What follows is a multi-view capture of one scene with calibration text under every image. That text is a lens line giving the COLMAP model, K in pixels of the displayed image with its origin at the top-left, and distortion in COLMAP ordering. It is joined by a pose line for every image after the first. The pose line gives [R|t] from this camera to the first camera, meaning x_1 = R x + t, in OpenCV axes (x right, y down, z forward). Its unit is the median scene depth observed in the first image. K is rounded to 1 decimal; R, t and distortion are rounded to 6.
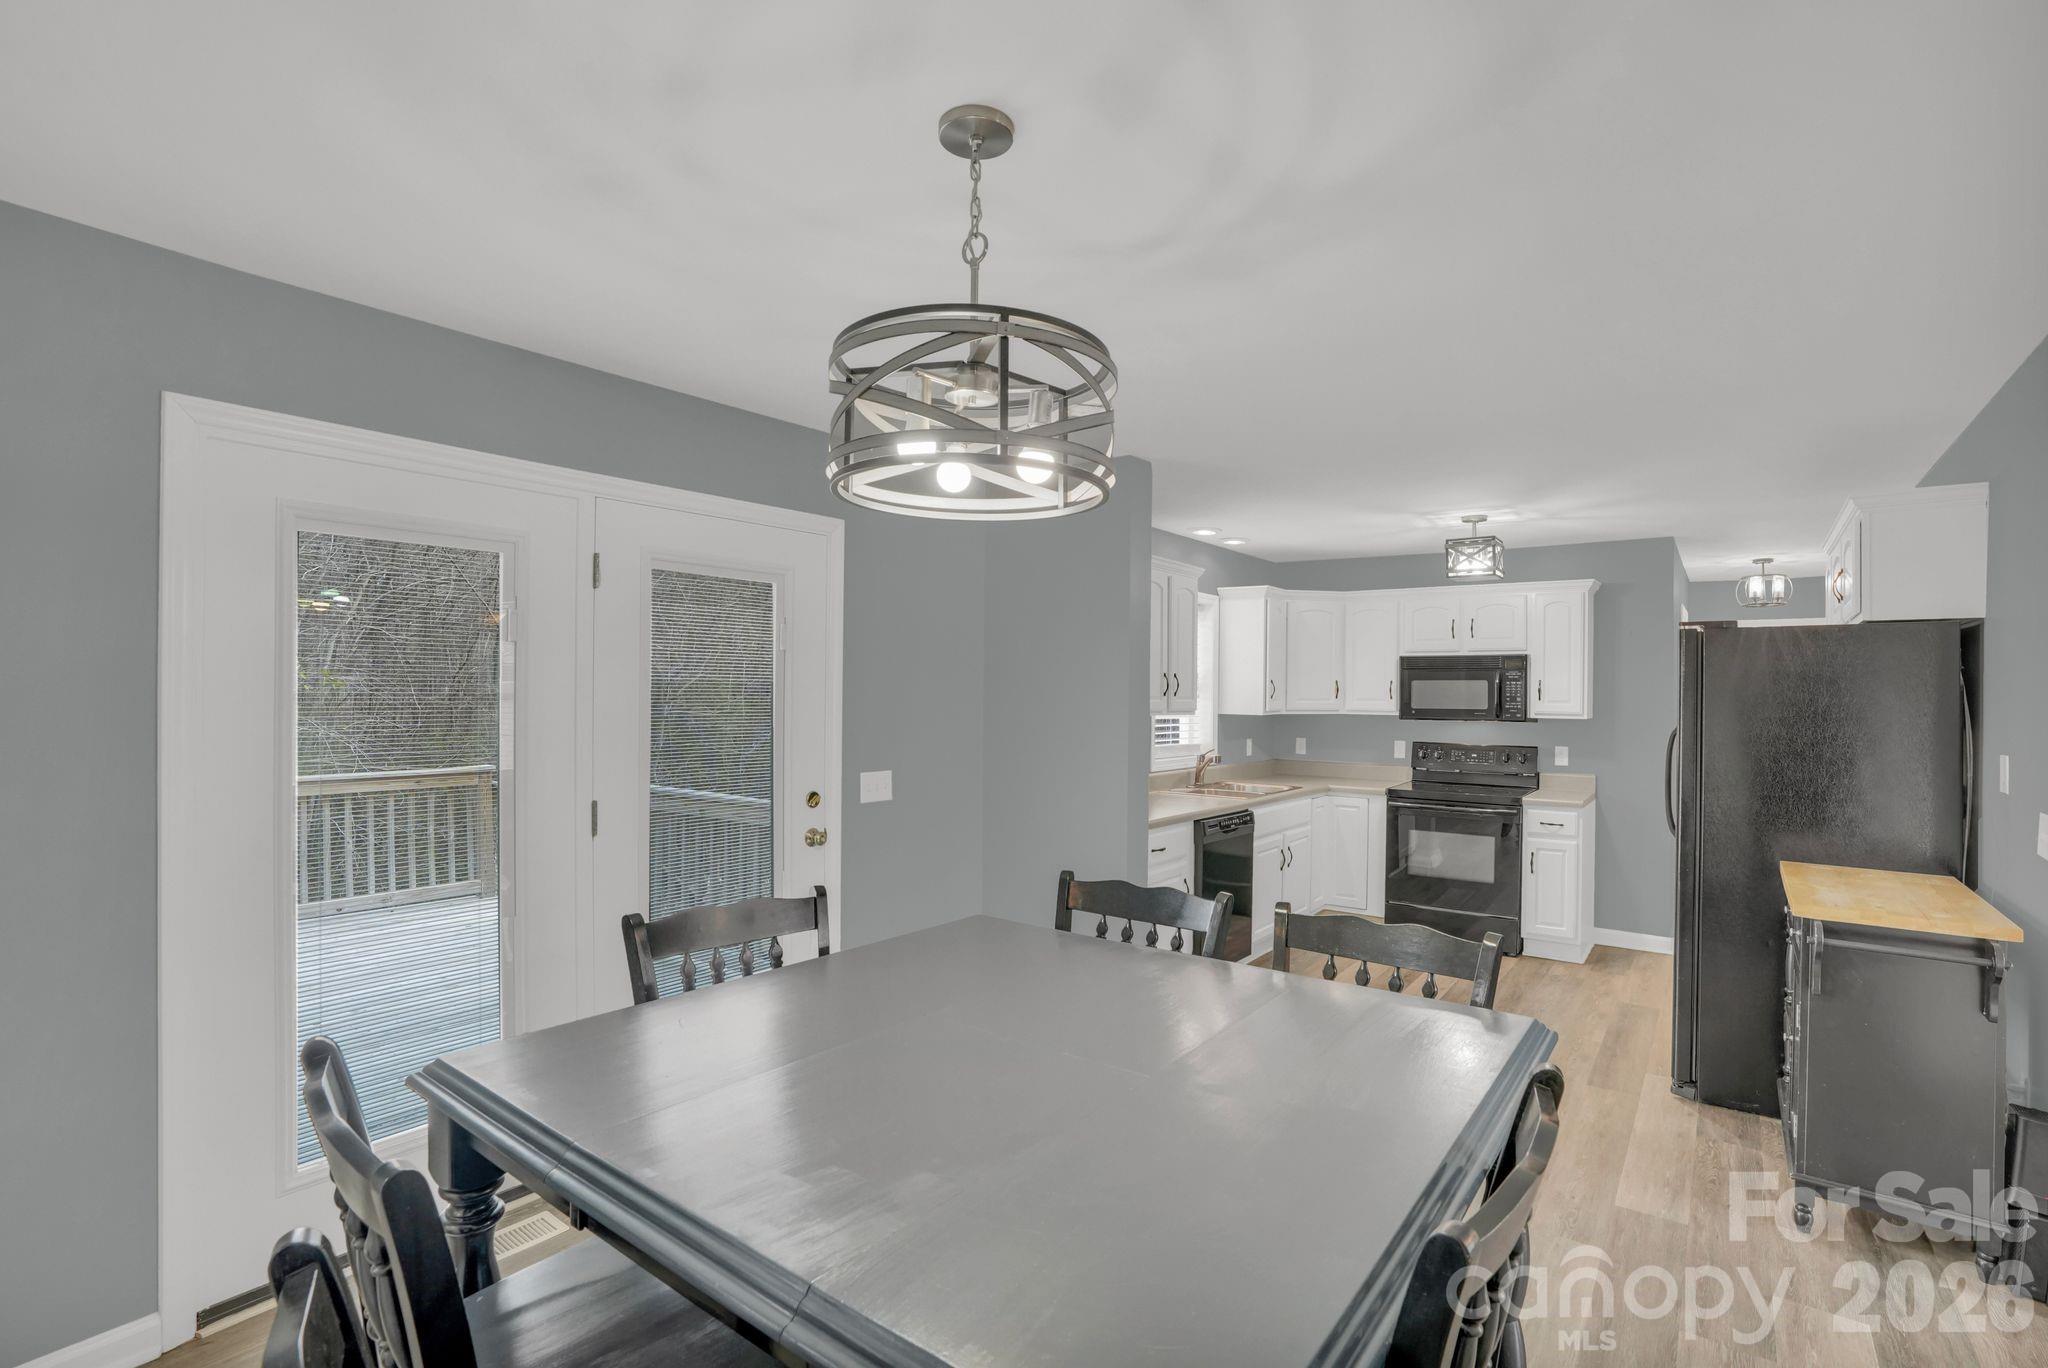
lens RADIAL K [[951.3, 0, 1024.9], [0, 951.3, 703.7], [0, 0, 1]] dist [-0.045479, 0.000322]
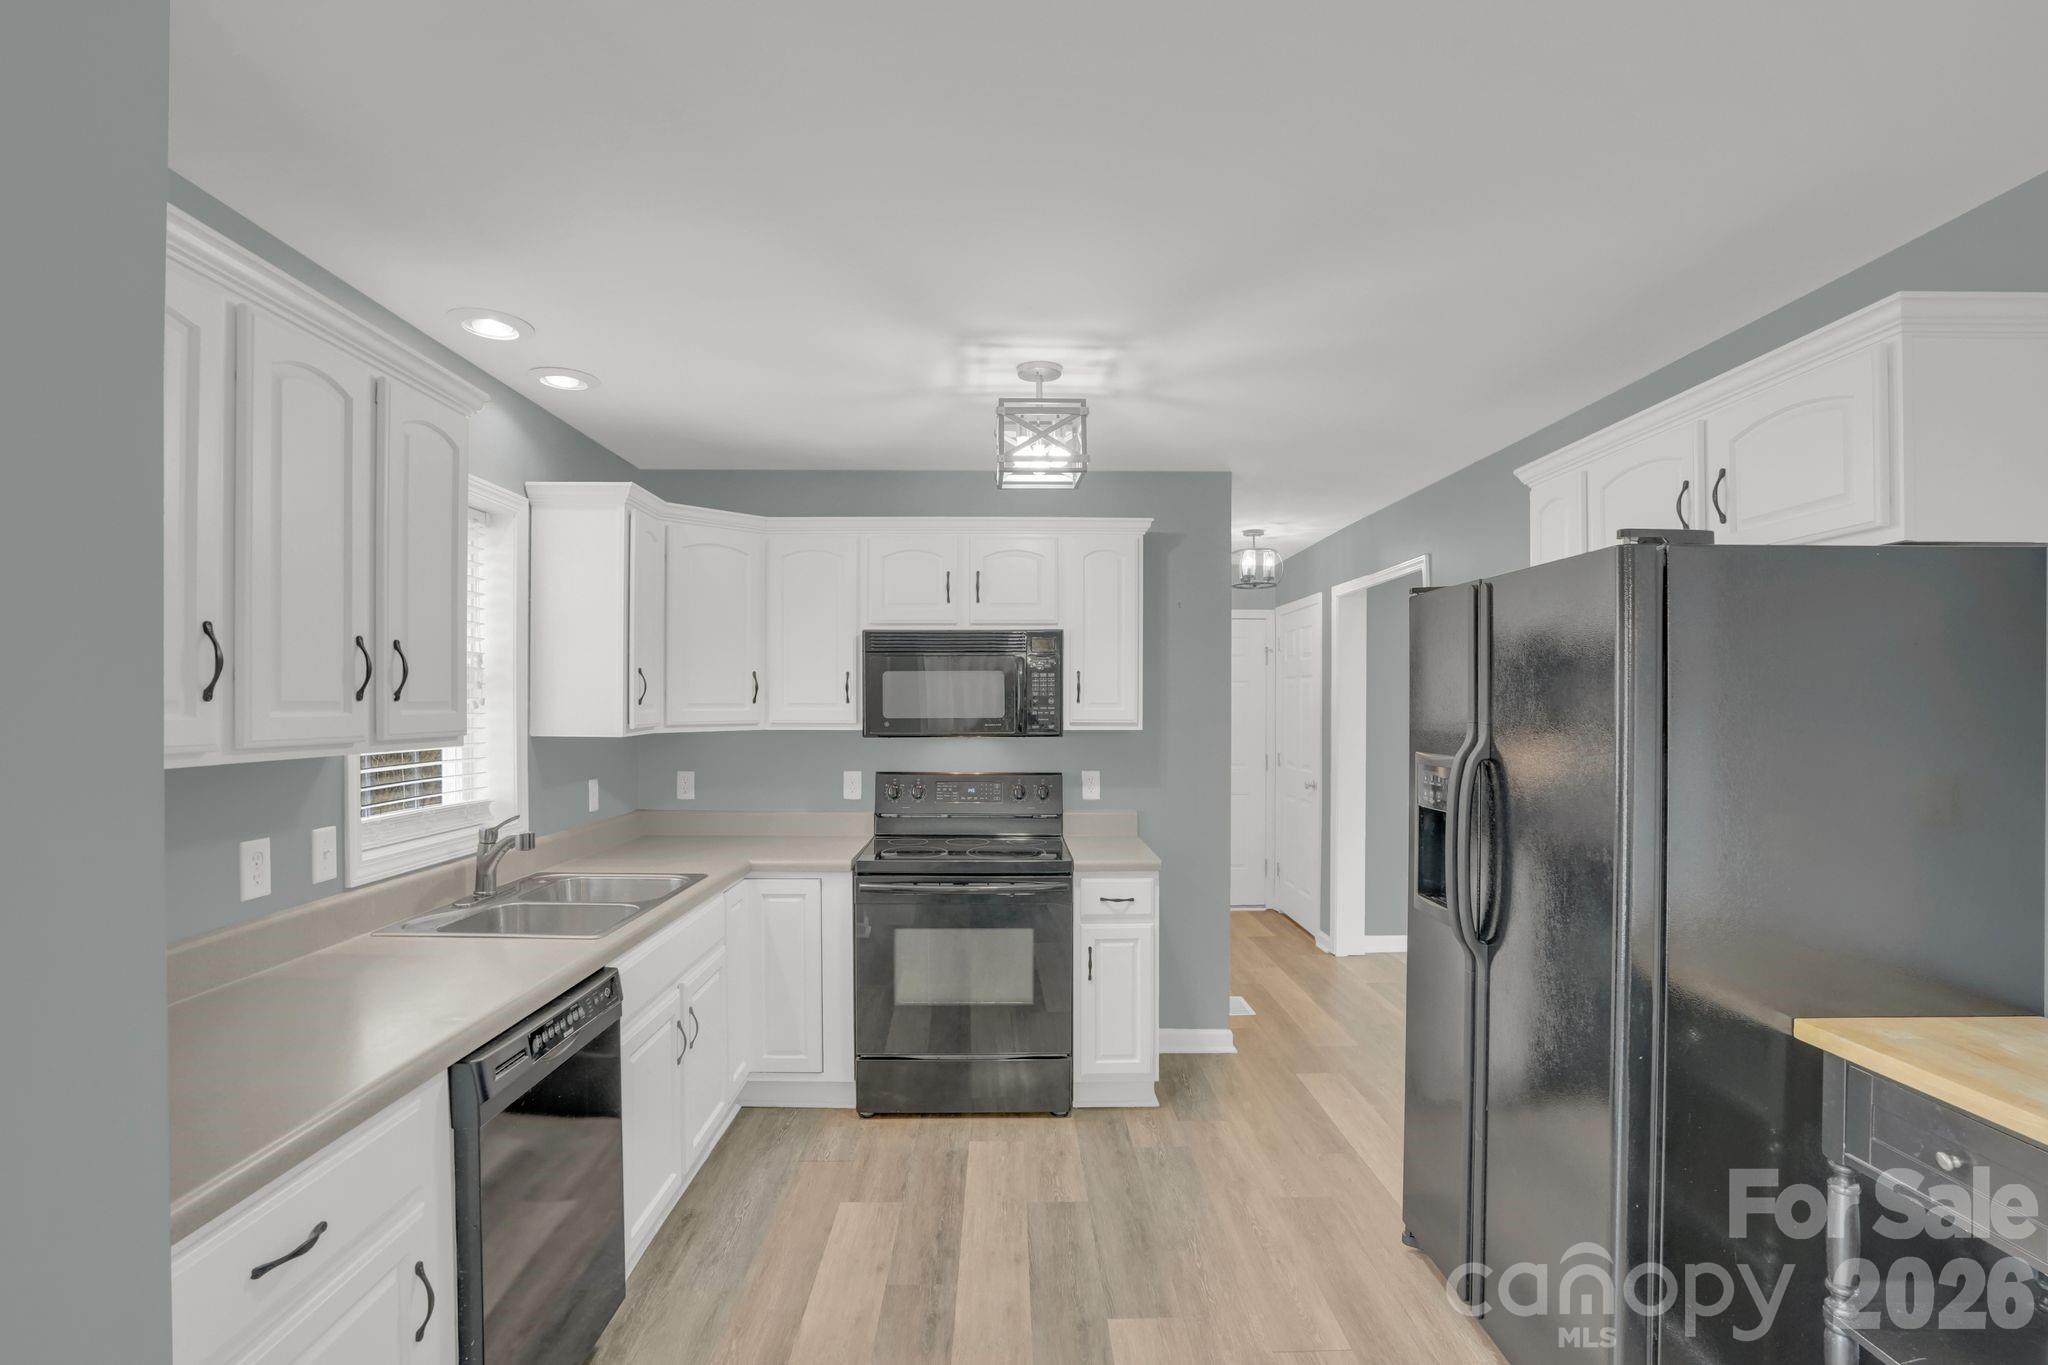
lens RADIAL K [[951.3, 0, 1024.9], [0, 951.3, 702.2], [0, 0, 1]] dist [-0.045479, 0.000322]
pose [[0.778654, -0.010224, 0.627370, 0.104848], [0.014965, 0.999885, -0.002279, -0.002670], [-0.627275, 0.011163, 0.778718, 0.488261]]
